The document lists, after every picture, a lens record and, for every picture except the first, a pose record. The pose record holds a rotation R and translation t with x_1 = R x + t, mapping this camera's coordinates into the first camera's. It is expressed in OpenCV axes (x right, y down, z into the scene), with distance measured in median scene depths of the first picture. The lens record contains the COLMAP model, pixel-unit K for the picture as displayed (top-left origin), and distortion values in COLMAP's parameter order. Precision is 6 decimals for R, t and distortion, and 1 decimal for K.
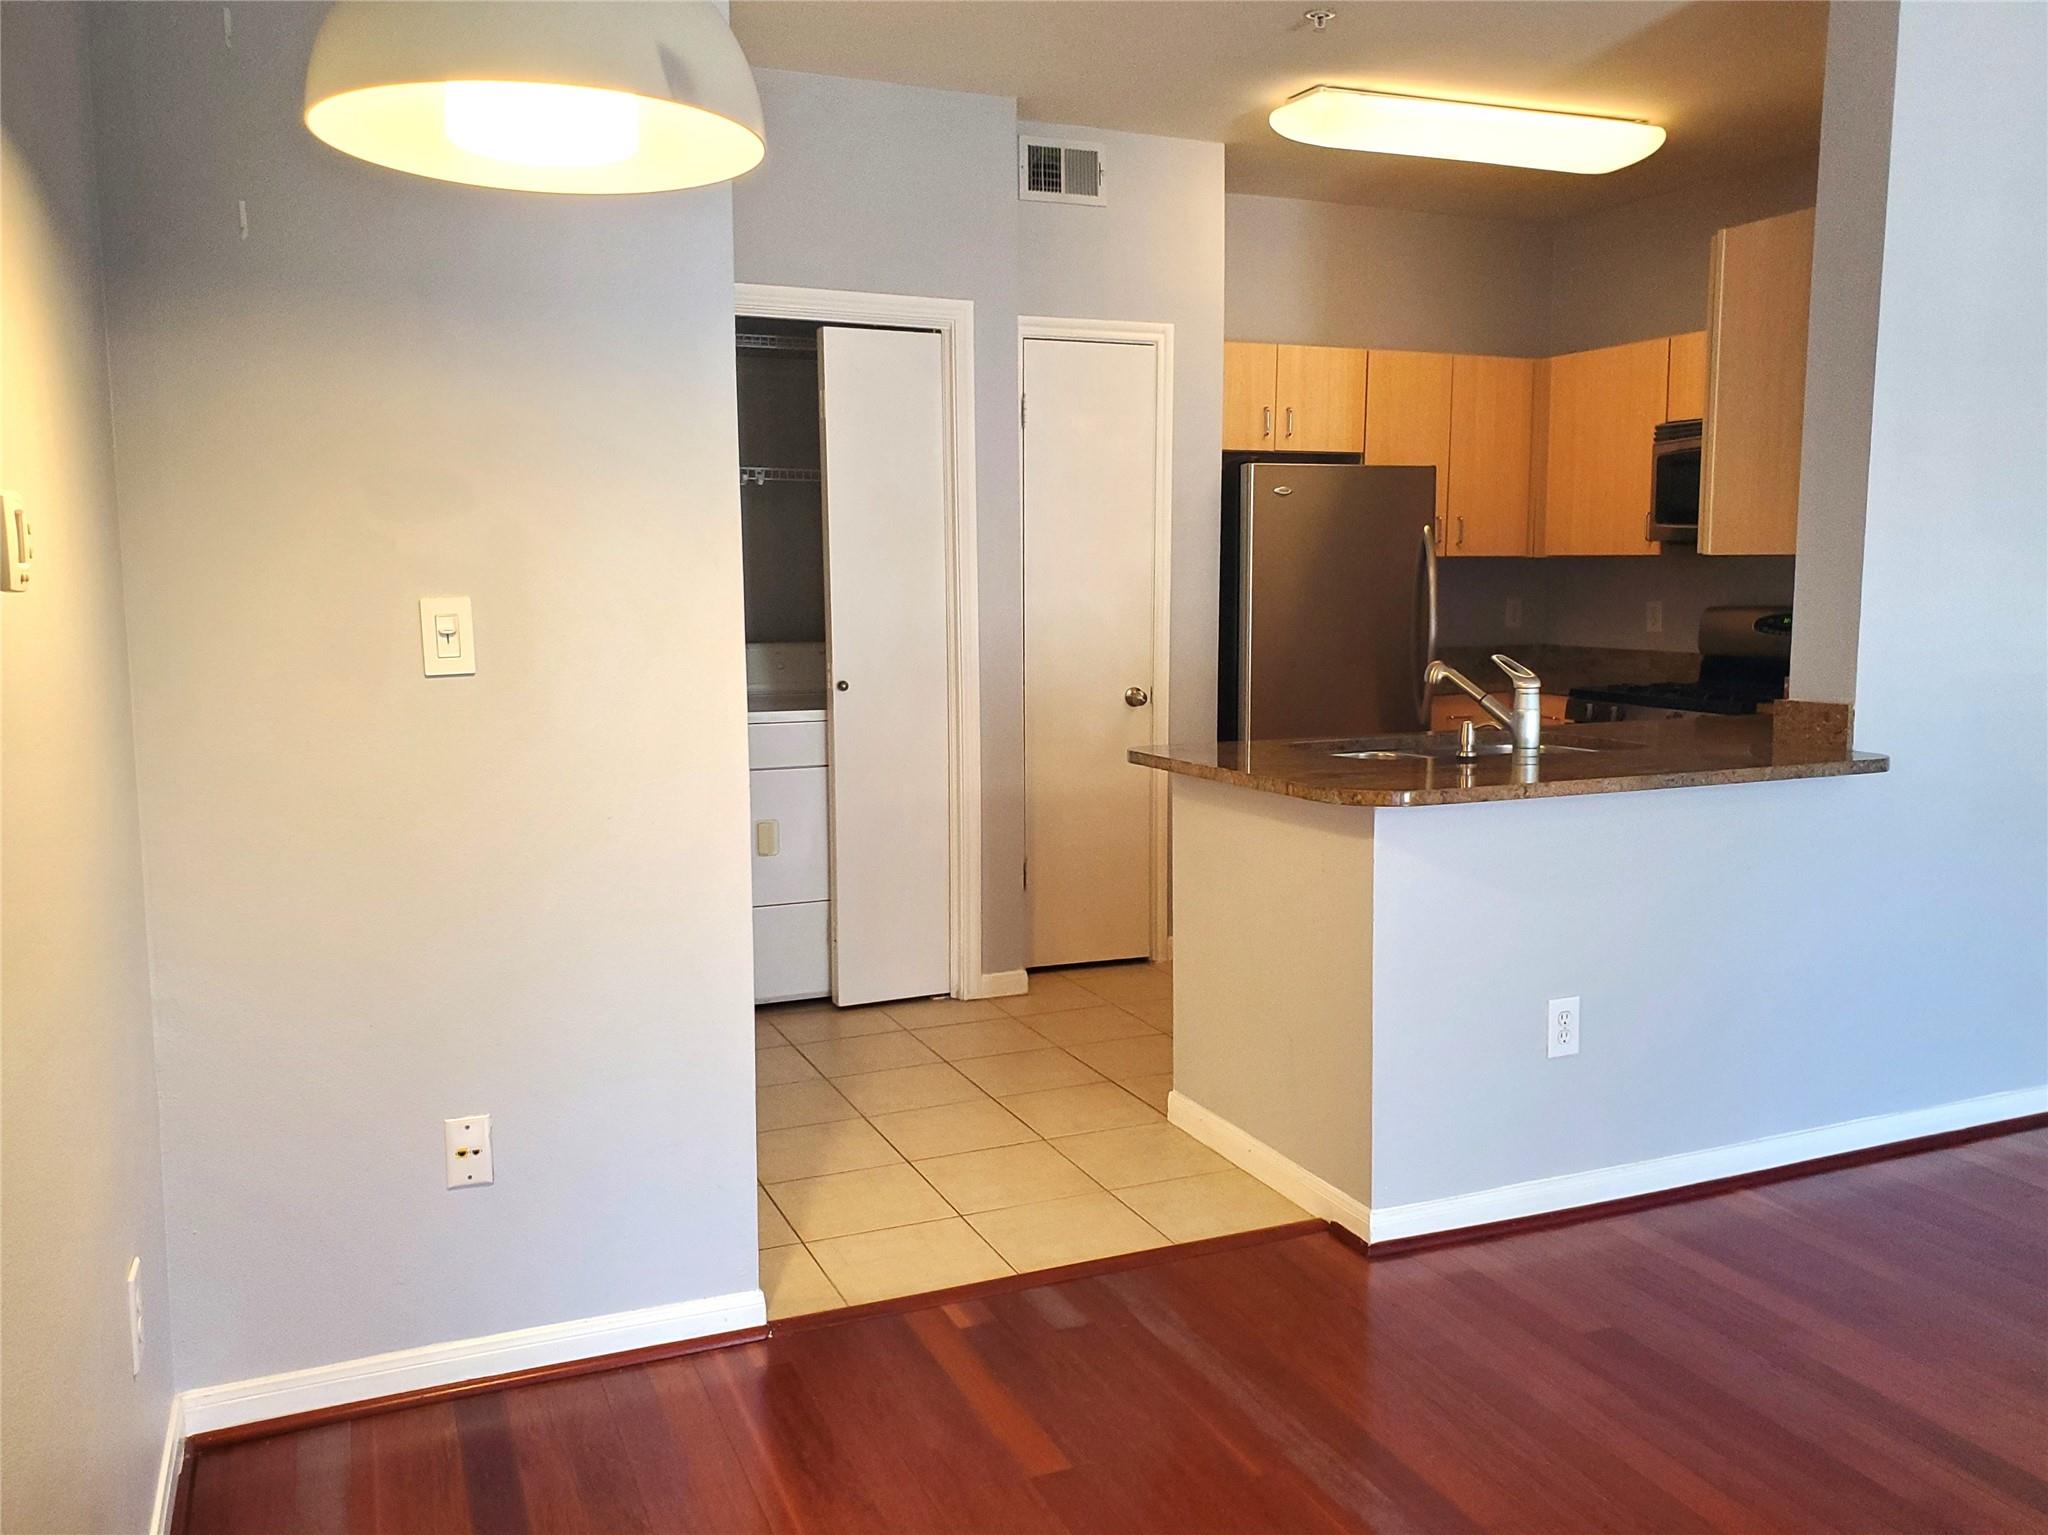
lens RADIAL K [[1571.7, 0, 1024.0], [0, 1571.7, 767.5], [0, 0, 1]] dist [0.102768, -0.322698]
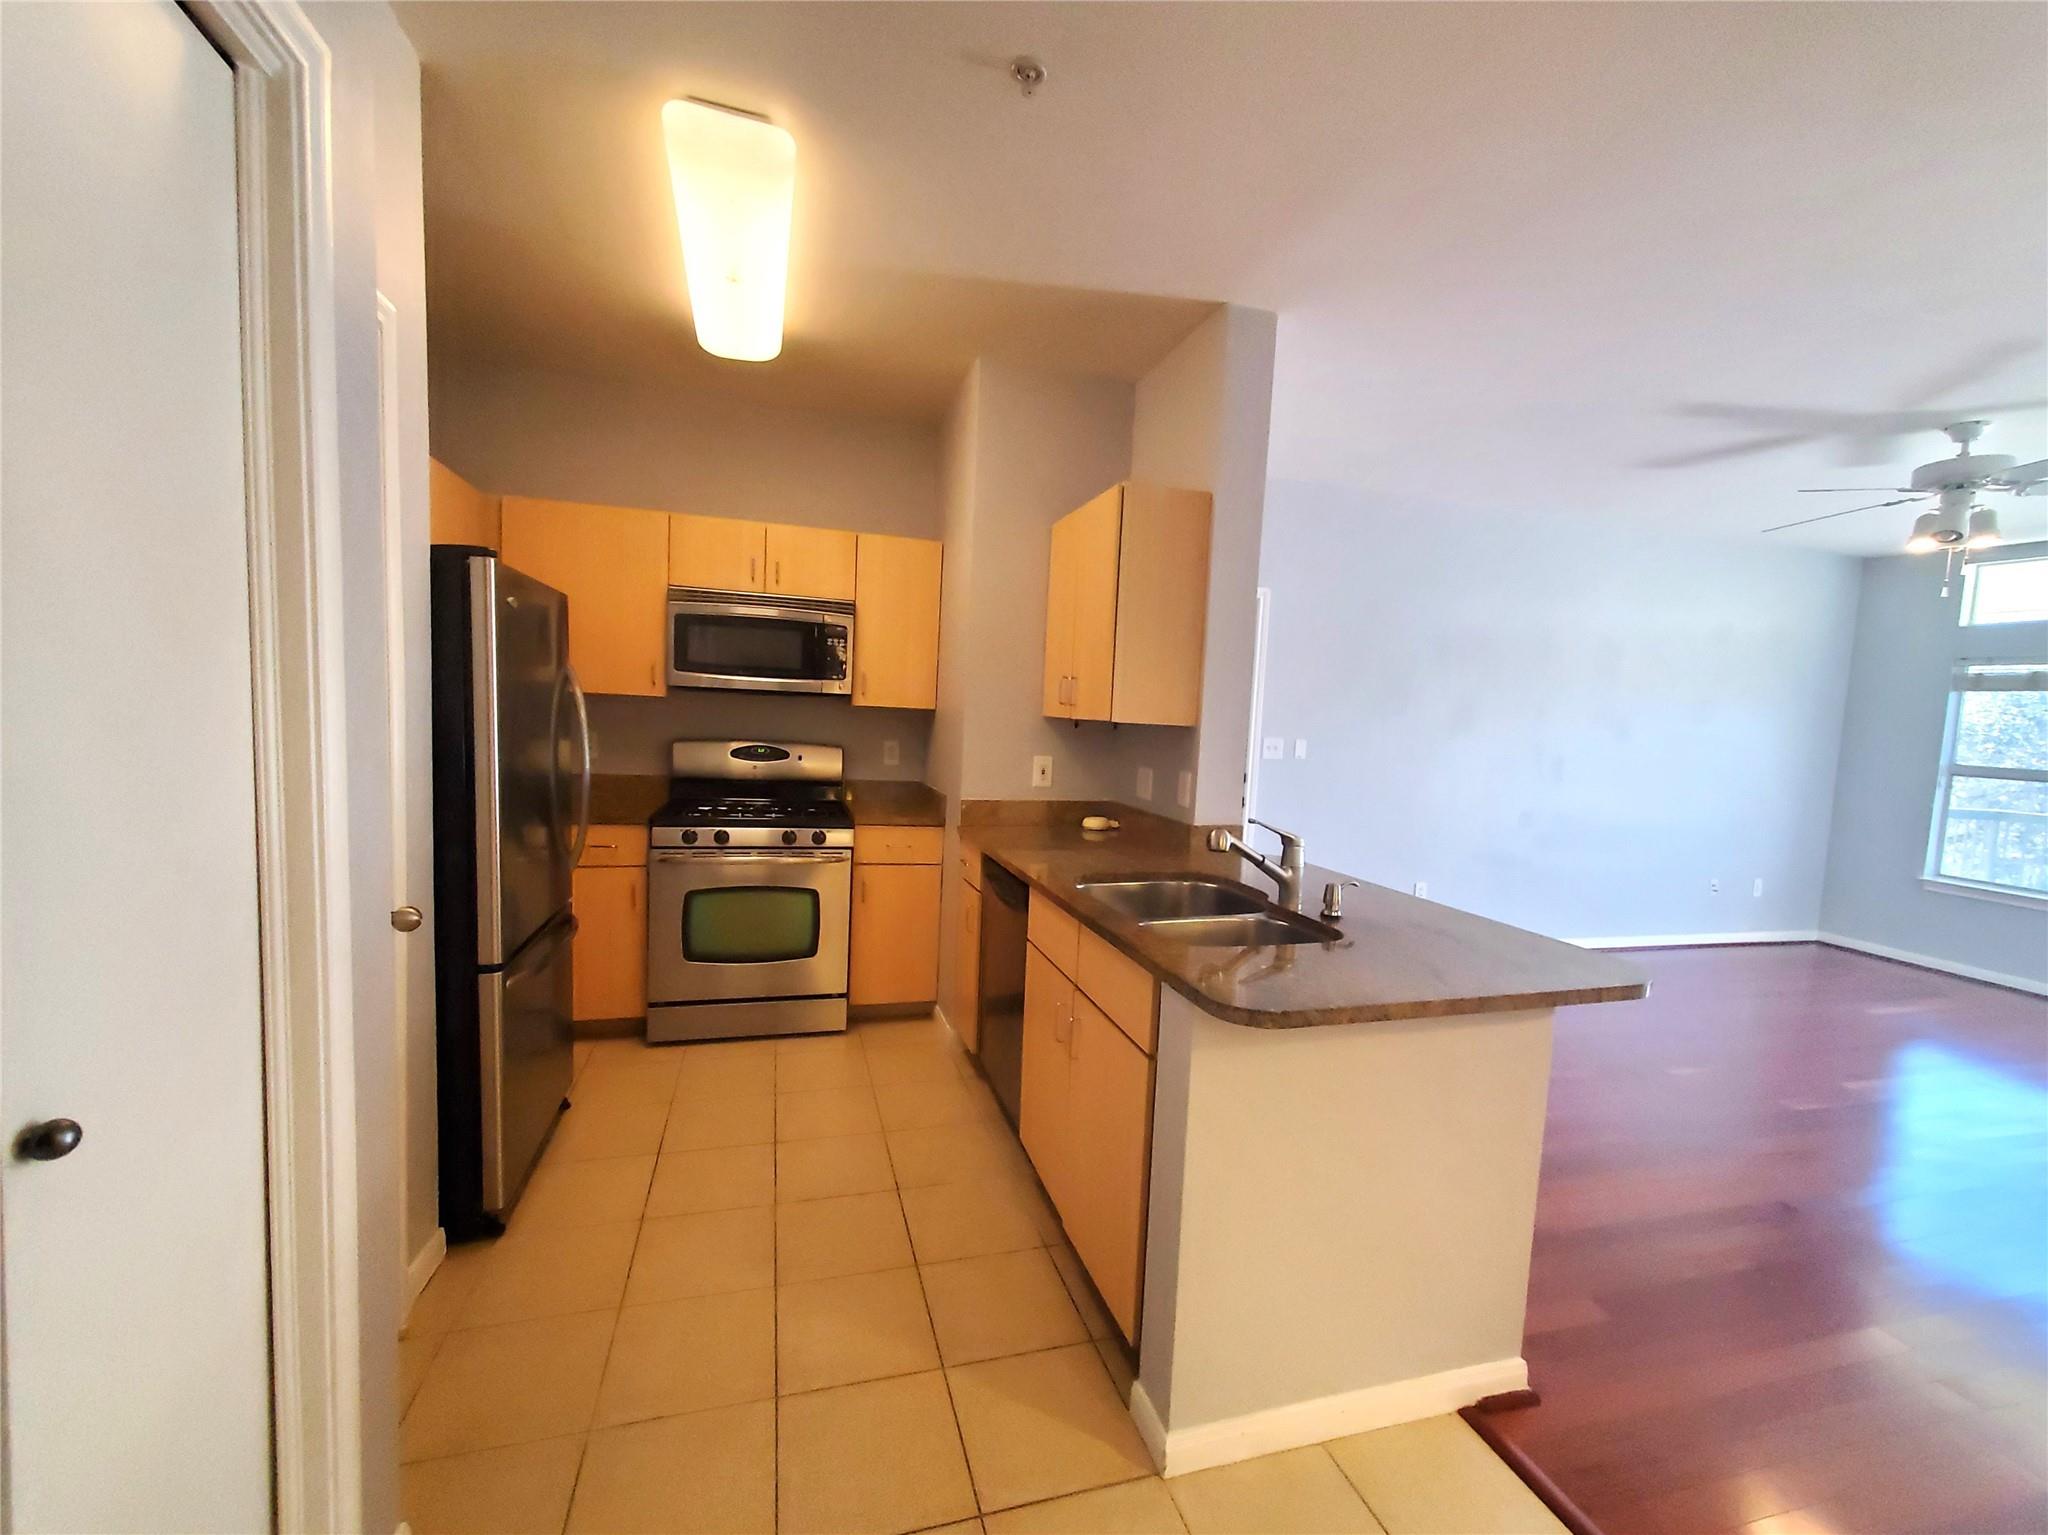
lens RADIAL K [[842.9, 0, 1008.4], [0, 842.9, 786.2], [0, 0, 1]] dist [0.003224, 0.000123]
pose [[0.117022, -0.080460, 0.989865, -0.226305], [0.076610, 0.994474, 0.071778, -0.107471], [-0.990170, 0.067434, 0.122539, 0.773536]]
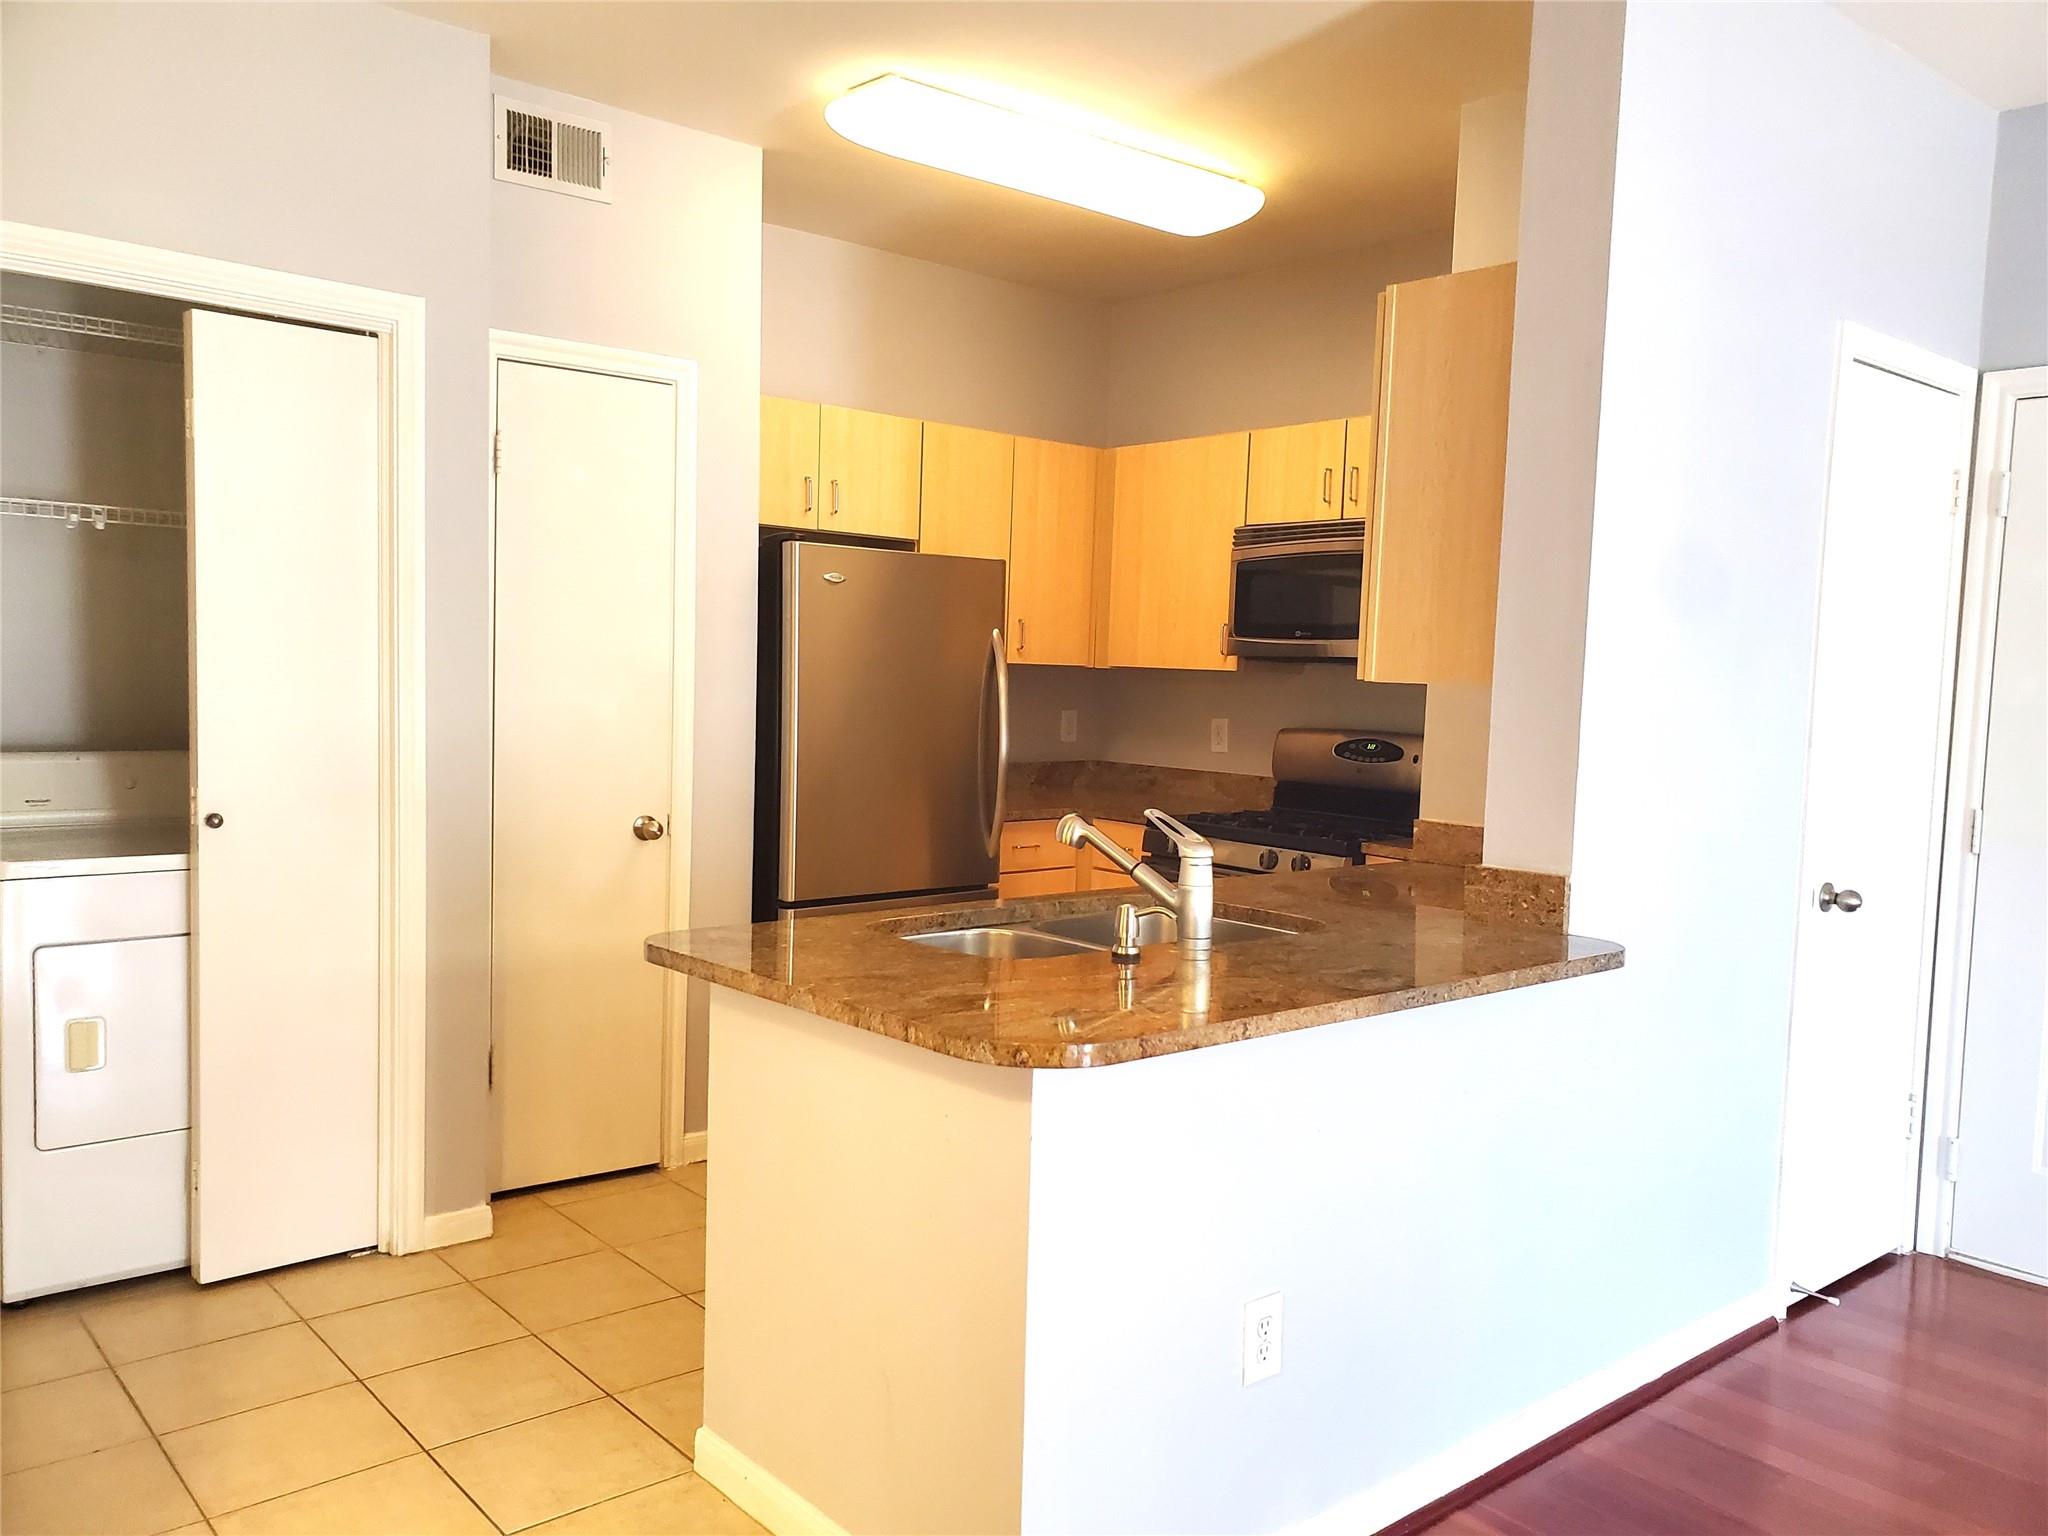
lens RADIAL K [[1562.8, 0, 1021.5], [0, 1562.8, 777.0], [0, 0, 1]] dist [0.012044, 0.003388]
pose [[0.950470, 0.012894, 0.310548, 0.007625], [0.001953, 0.998872, -0.047450, -0.035722], [-0.310809, 0.045707, 0.949373, 0.219845]]
